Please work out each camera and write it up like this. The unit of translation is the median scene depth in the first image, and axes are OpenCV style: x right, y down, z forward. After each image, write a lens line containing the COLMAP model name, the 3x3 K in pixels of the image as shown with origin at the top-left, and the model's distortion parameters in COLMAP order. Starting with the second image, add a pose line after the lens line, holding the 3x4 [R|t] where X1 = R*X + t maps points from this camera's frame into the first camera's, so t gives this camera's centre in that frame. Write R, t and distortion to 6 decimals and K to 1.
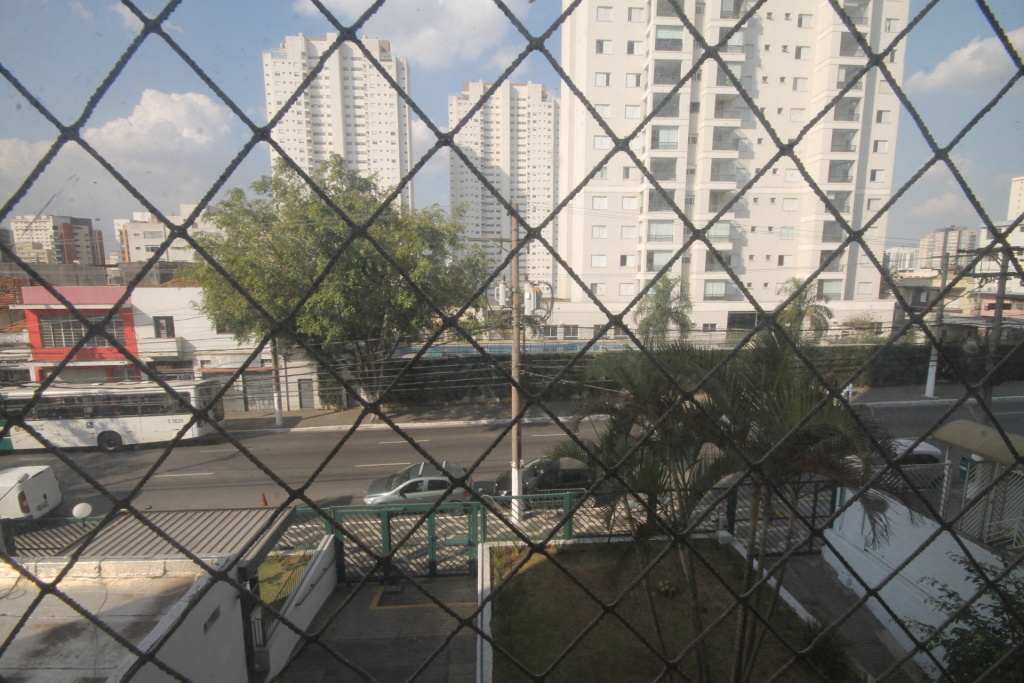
lens RADIAL K [[485.7, 0, 514.1], [0, 485.7, 346.1], [0, 0, 1]] dist [0.001486, -0.000818]
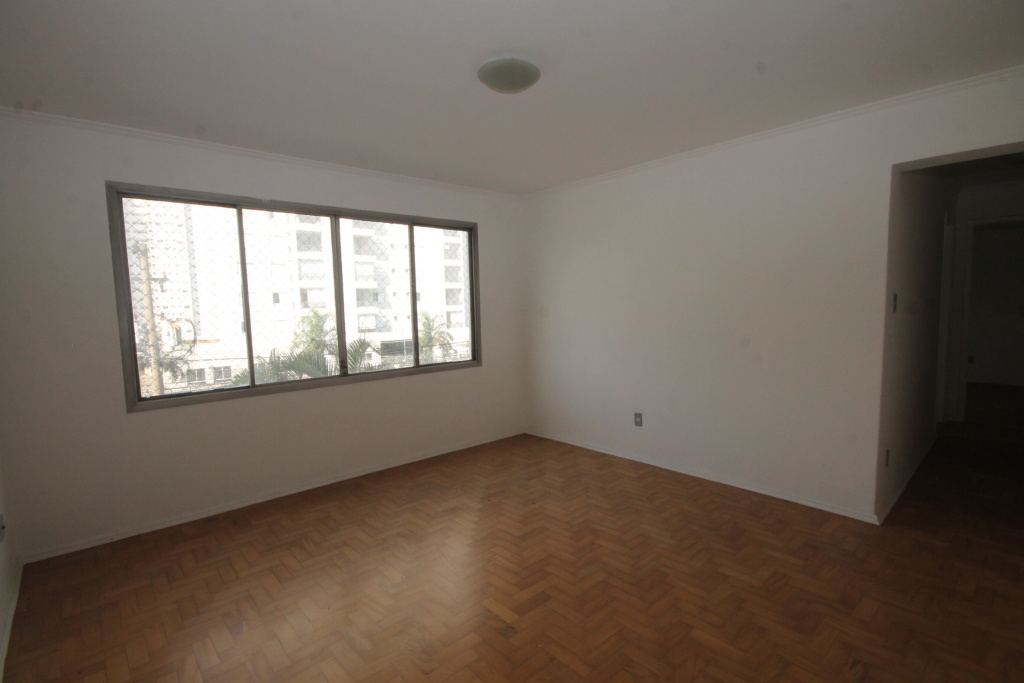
lens RADIAL K [[485.7, 0, 507.8], [0, 485.7, 342.2], [0, 0, 1]] dist [0.001486, -0.000818]
pose [[0.795000, -0.064966, 0.603120, -0.008480], [0.114558, 0.992437, -0.044102, 0.020883], [-0.595694, 0.104153, 0.796430, -0.114922]]
